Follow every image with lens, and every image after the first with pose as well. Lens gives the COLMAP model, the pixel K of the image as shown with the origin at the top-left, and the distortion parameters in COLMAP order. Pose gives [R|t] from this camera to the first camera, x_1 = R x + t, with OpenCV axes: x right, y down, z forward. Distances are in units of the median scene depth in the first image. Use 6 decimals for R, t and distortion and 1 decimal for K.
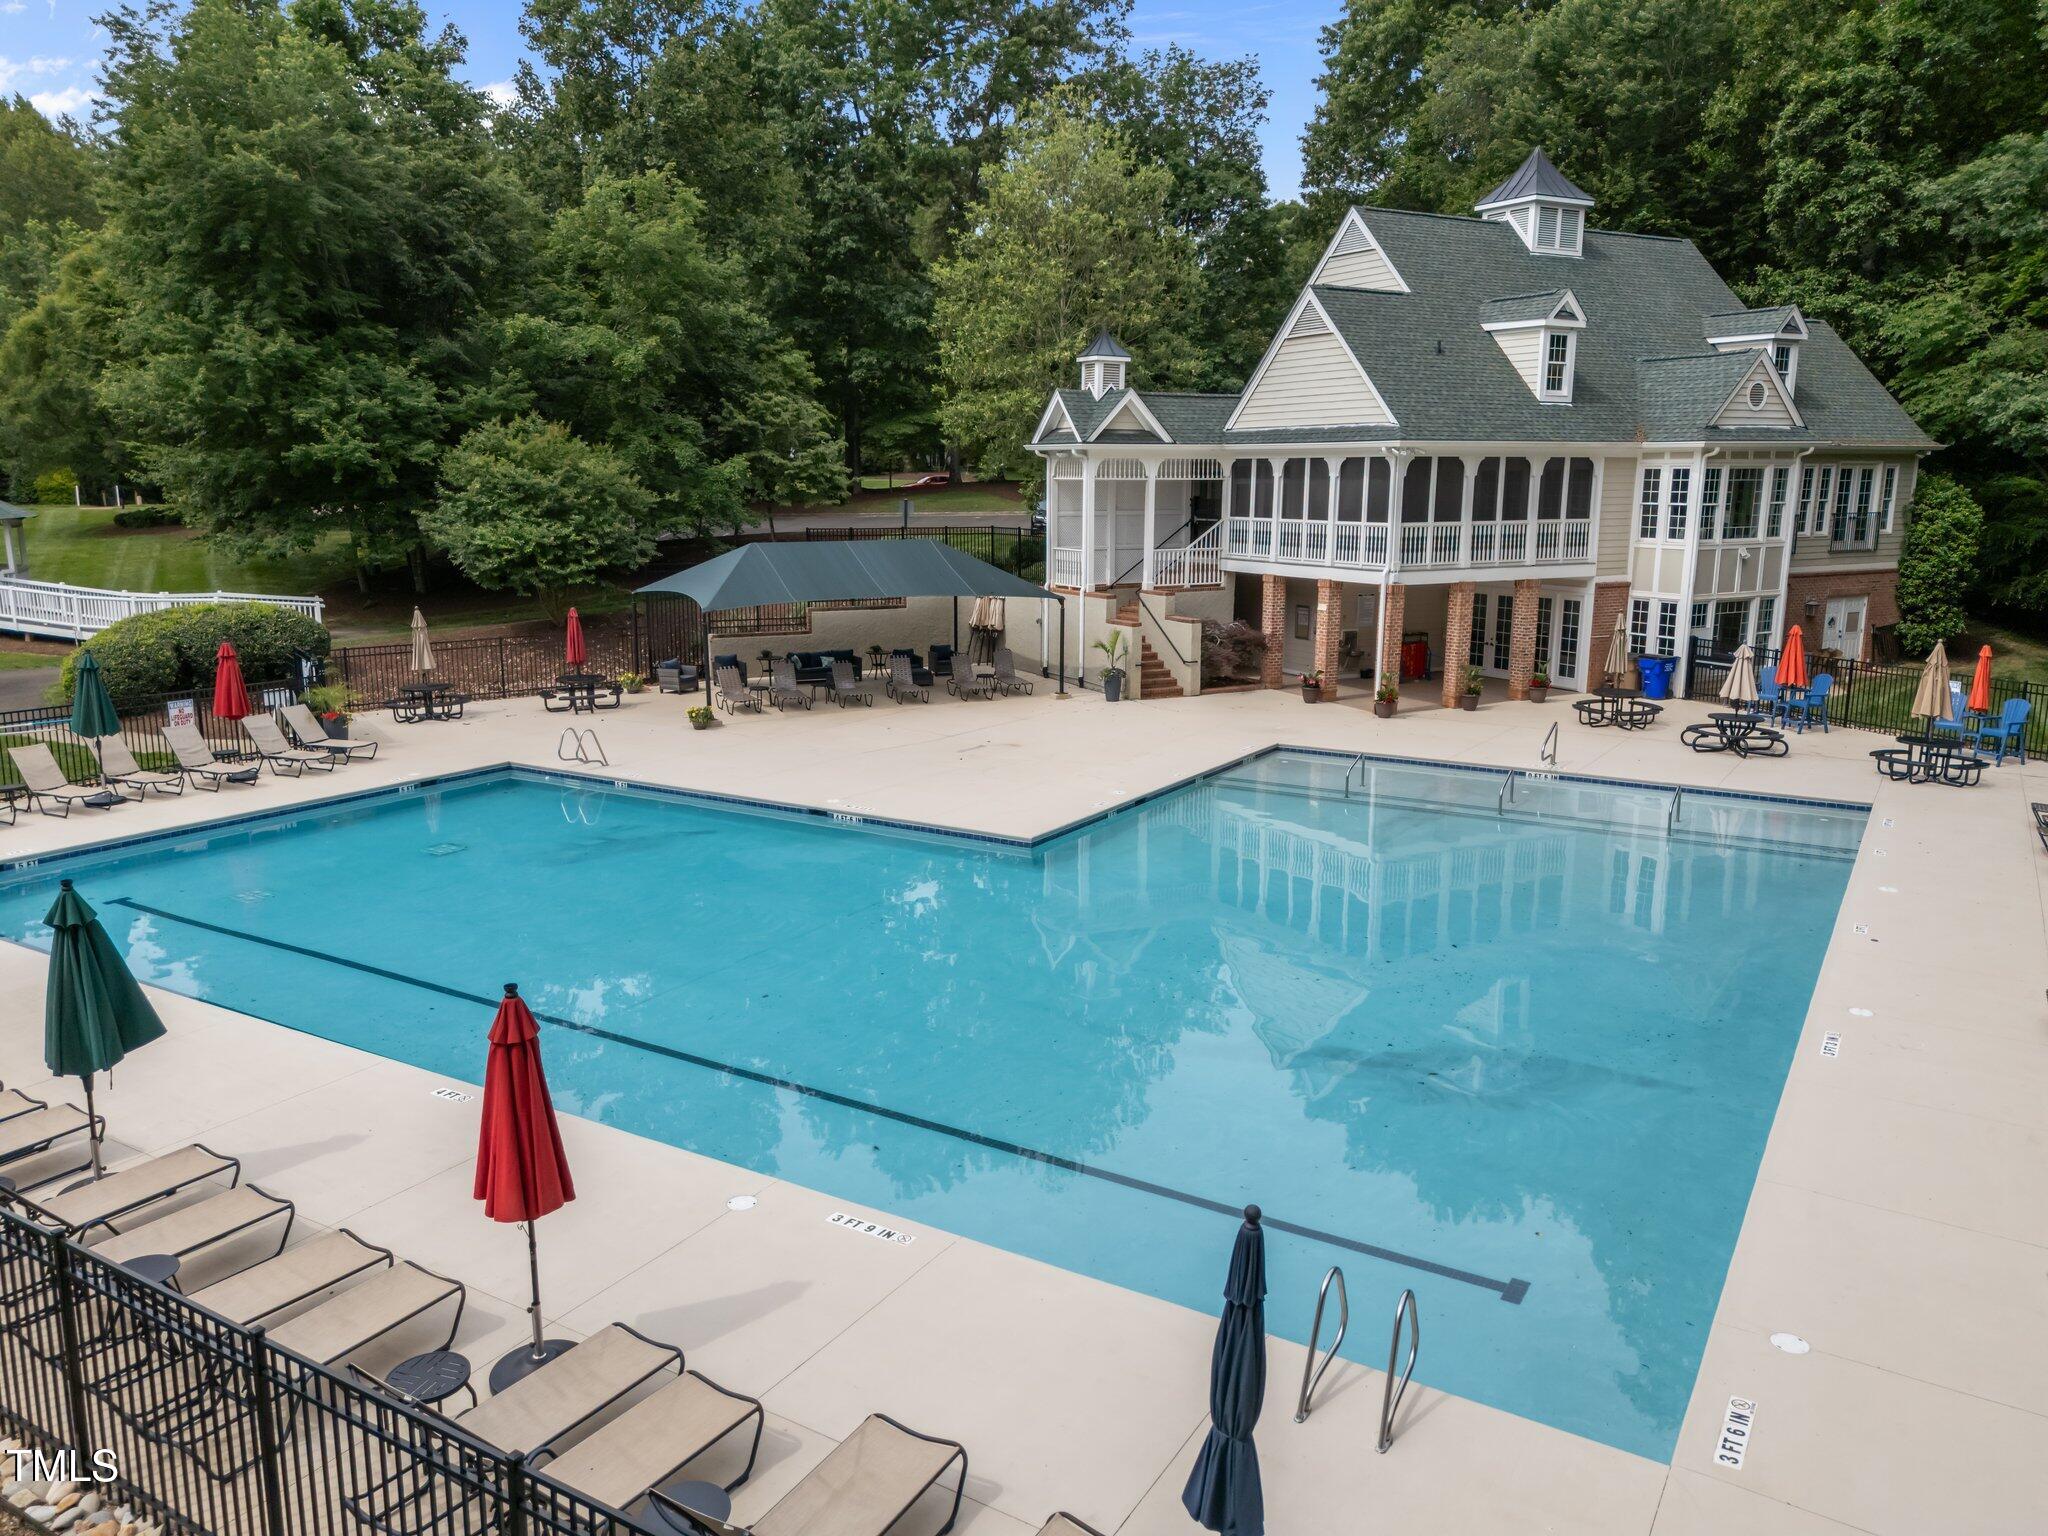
lens RADIAL K [[1532.9, 0, 1010.3], [0, 1532.9, 770.6], [0, 0, 1]] dist [0.095834, -0.081313]
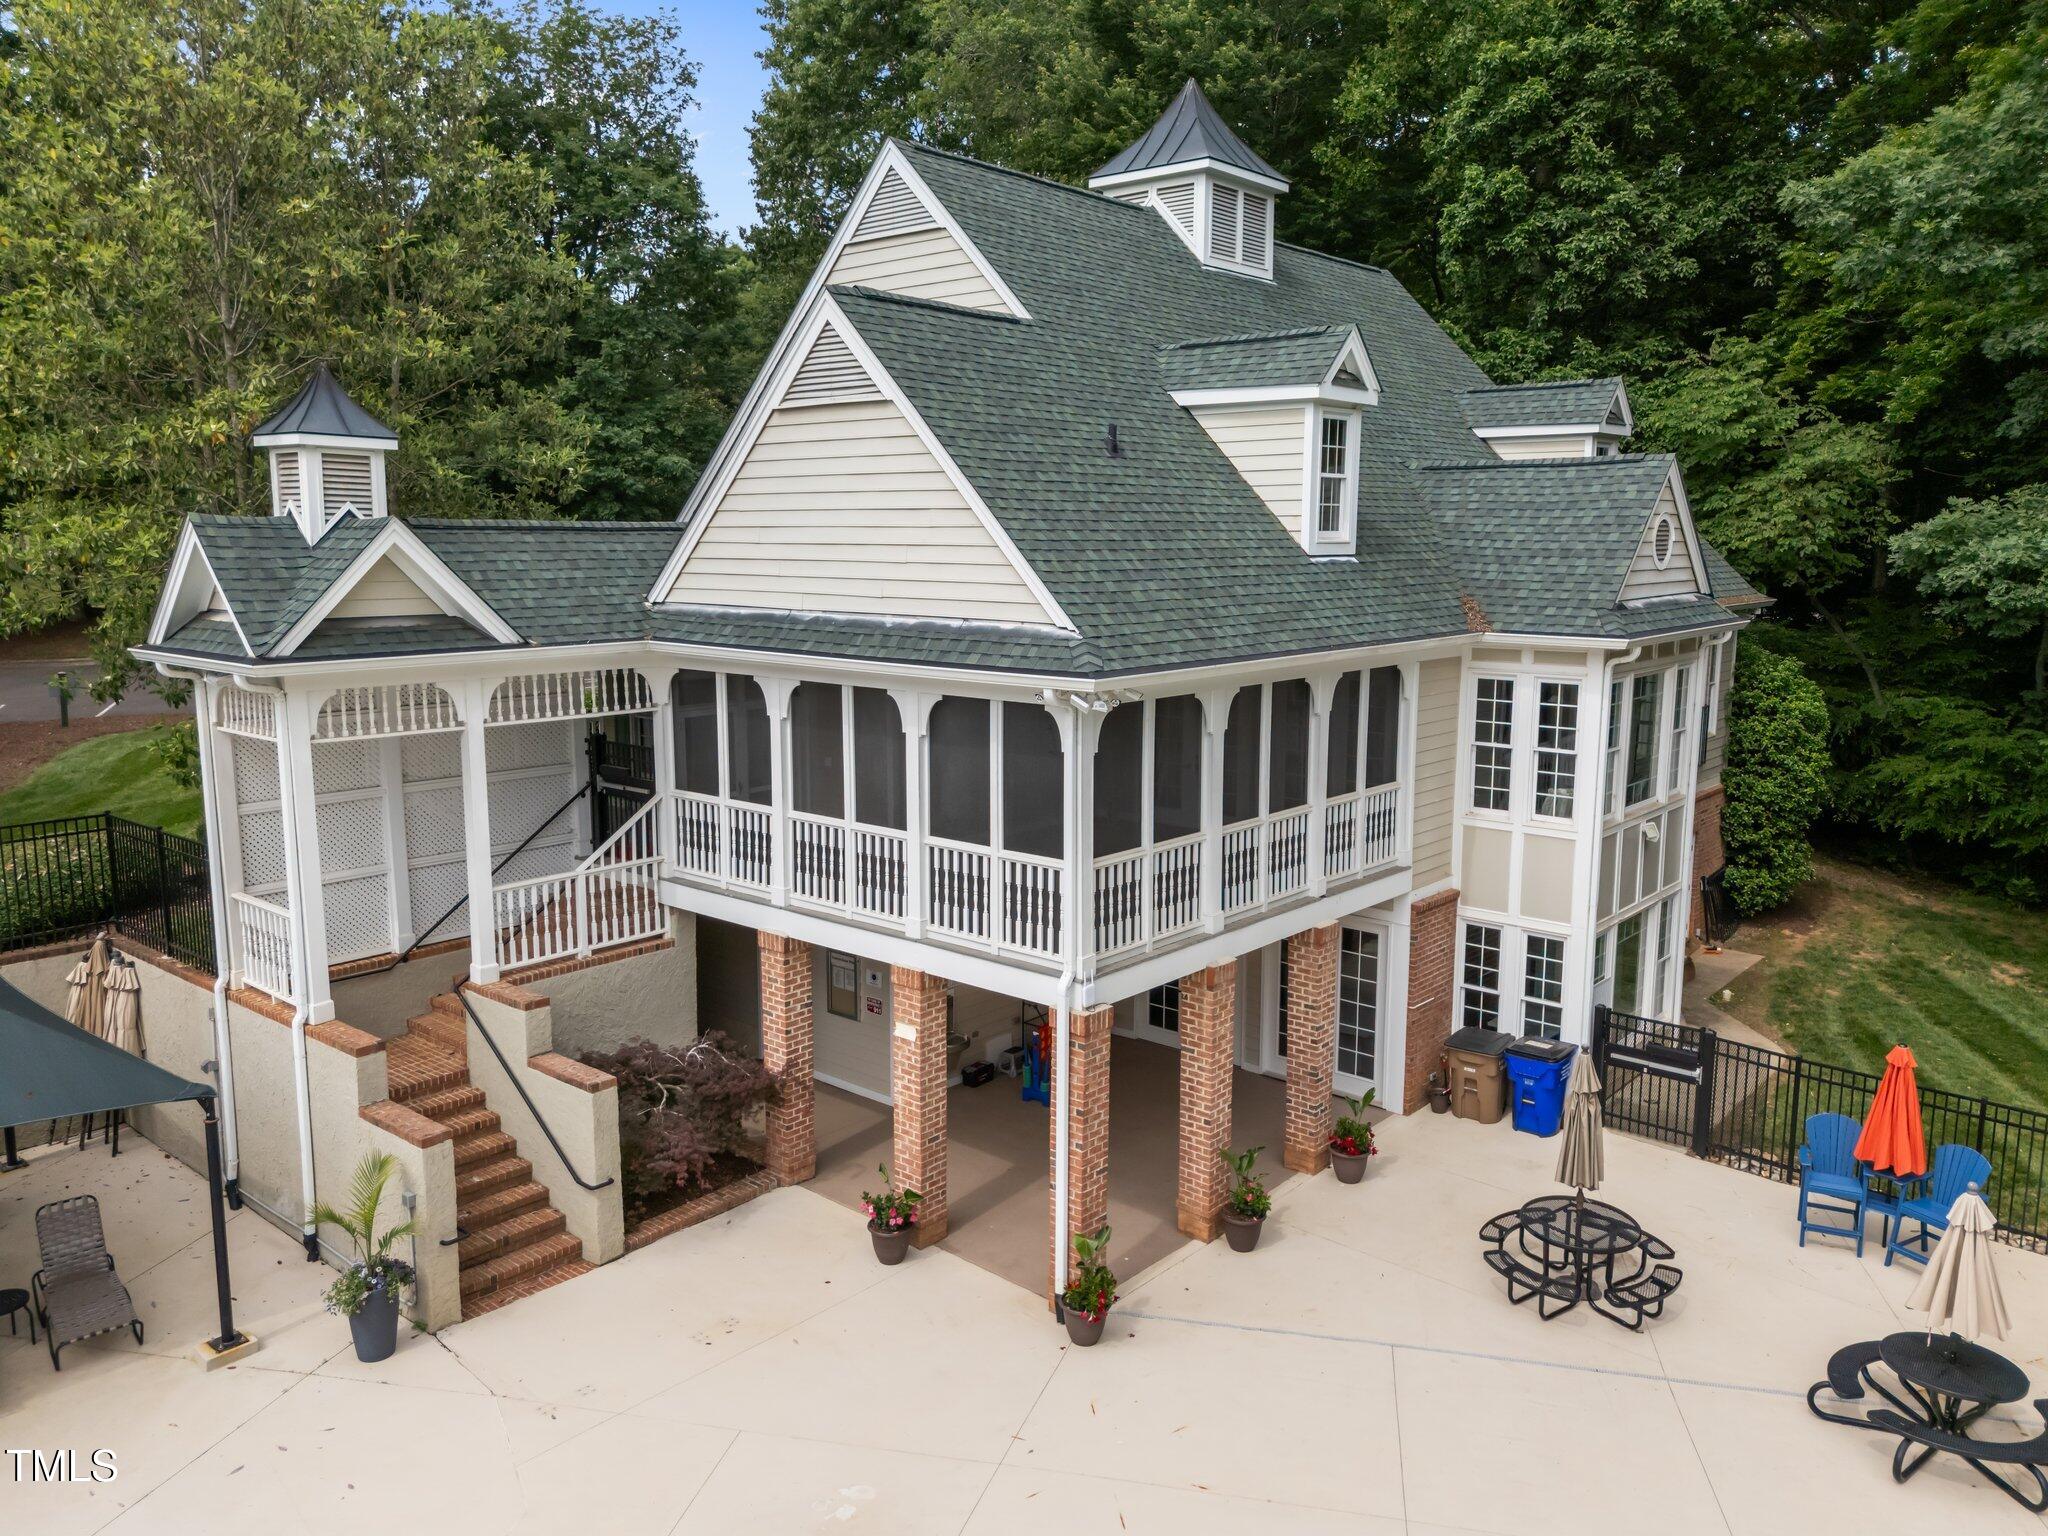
lens RADIAL K [[1533.3, 0, 1016.9], [0, 1533.3, 755.1], [0, 0, 1]] dist [0.105194, -0.121034]
pose [[0.940423, -0.052826, 0.335879, 0.088557], [0.068913, 0.996968, -0.036149, -0.157153], [-0.332951, 0.057141, 0.941211, 0.558485]]
